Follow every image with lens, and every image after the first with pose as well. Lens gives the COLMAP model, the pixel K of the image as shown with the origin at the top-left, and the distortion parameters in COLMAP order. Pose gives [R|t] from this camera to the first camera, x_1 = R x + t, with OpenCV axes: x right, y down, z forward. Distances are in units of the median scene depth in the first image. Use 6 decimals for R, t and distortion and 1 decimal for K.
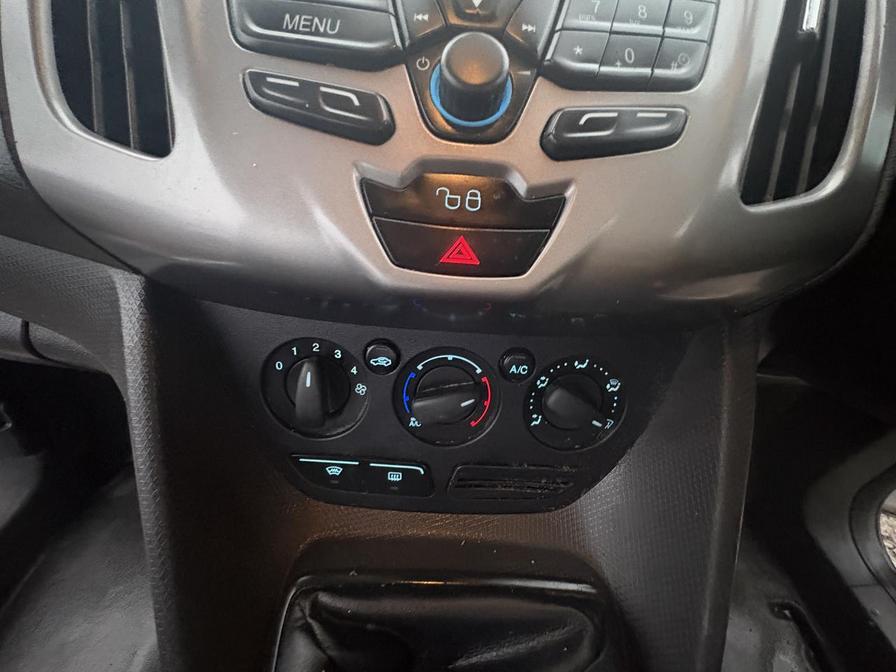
lens RADIAL K [[358.6, 0, 448.0], [0, 358.6, 336.0], [0, 0, 1]] dist [-0.001066, 0.000312]
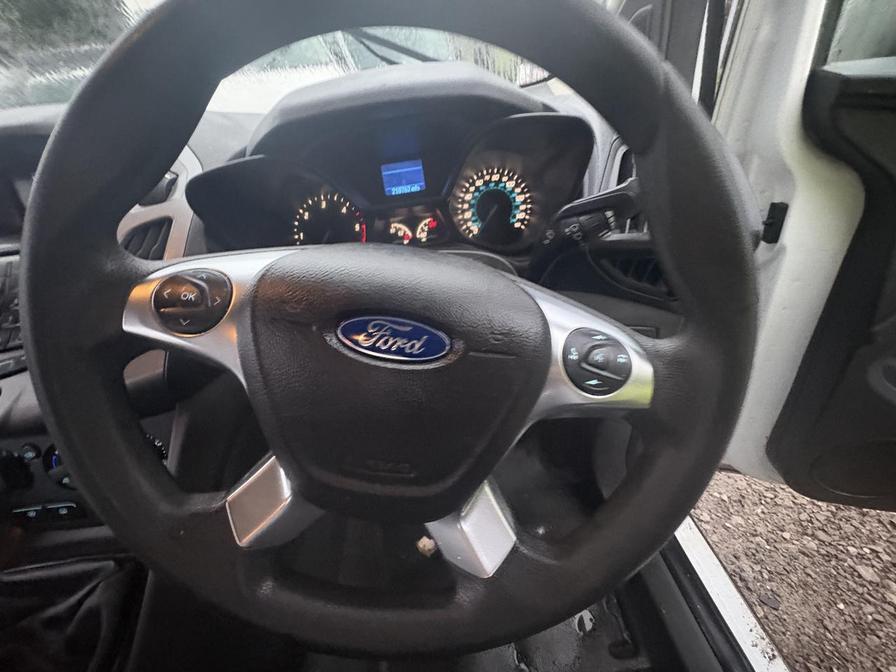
lens RADIAL K [[355.7, 0, 448.4], [0, 355.7, 336.5], [0, 0, 1]] dist [0.001022, -0.000205]
pose [[0.978899, -0.200419, -0.039858, 2.768092], [0.196313, 0.976510, -0.088826, 0.076952], [0.056724, 0.079127, 0.995249, -1.094201]]
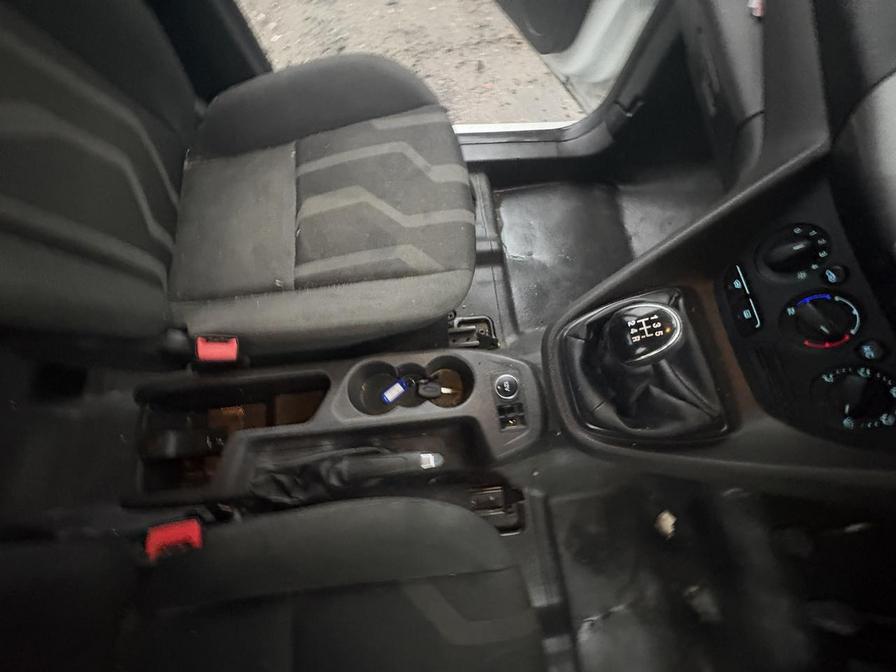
lens RADIAL K [[360.2, 0, 449.4], [0, 360.2, 336.5], [0, 0, 1]] dist [-0.000251, -0.000105]
pose [[0.121703, 0.920791, -0.370585, 0.600044], [-0.667794, 0.352183, 0.655758, 0.314220], [0.734330, 0.167666, 0.657760, -1.738495]]
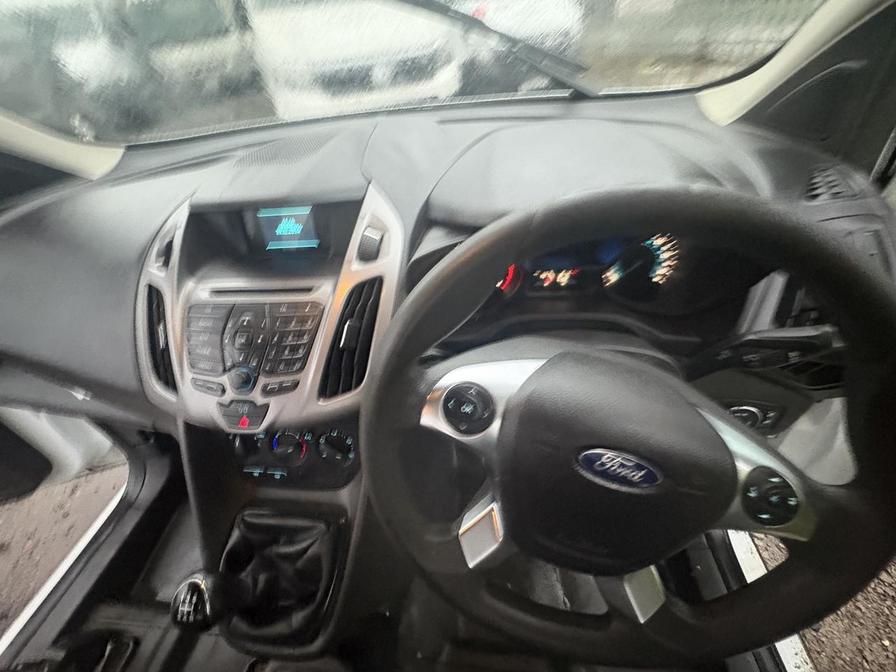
lens RADIAL K [[355.7, 0, 448.4], [0, 355.7, 336.5], [0, 0, 1]] dist [0.001022, -0.000205]
pose [[0.980991, -0.066300, -0.182376, 2.092579], [0.073093, 0.996850, 0.030773, -0.787720], [0.179761, -0.043519, 0.982747, -1.644320]]
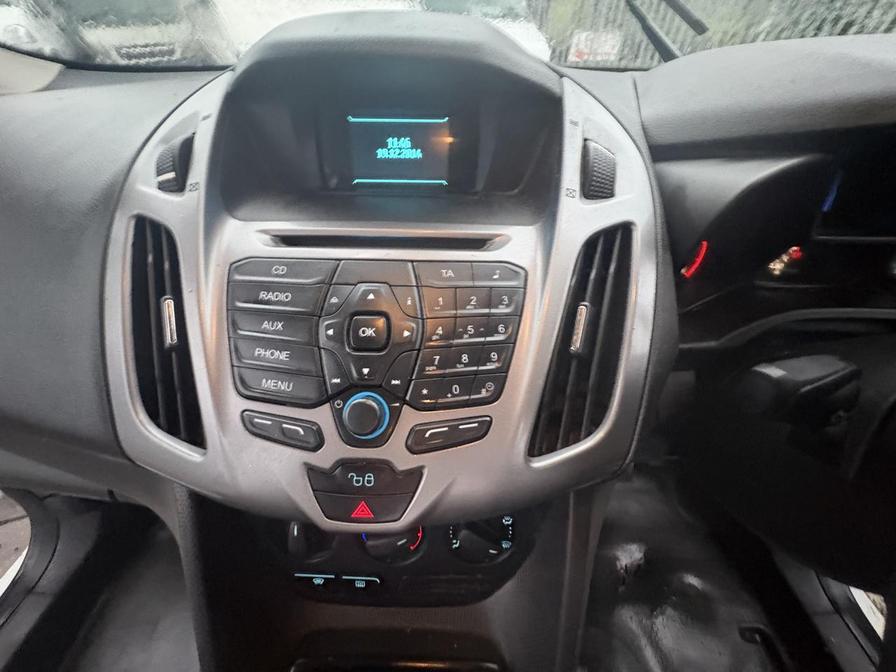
lens RADIAL K [[355.7, 0, 448.4], [0, 355.7, 336.5], [0, 0, 1]] dist [0.001022, -0.000205]
pose [[0.998047, -0.043715, -0.044629, 0.410728], [0.043545, 0.999040, -0.004782, -0.761217], [0.044796, 0.002829, 0.998992, -0.544426]]
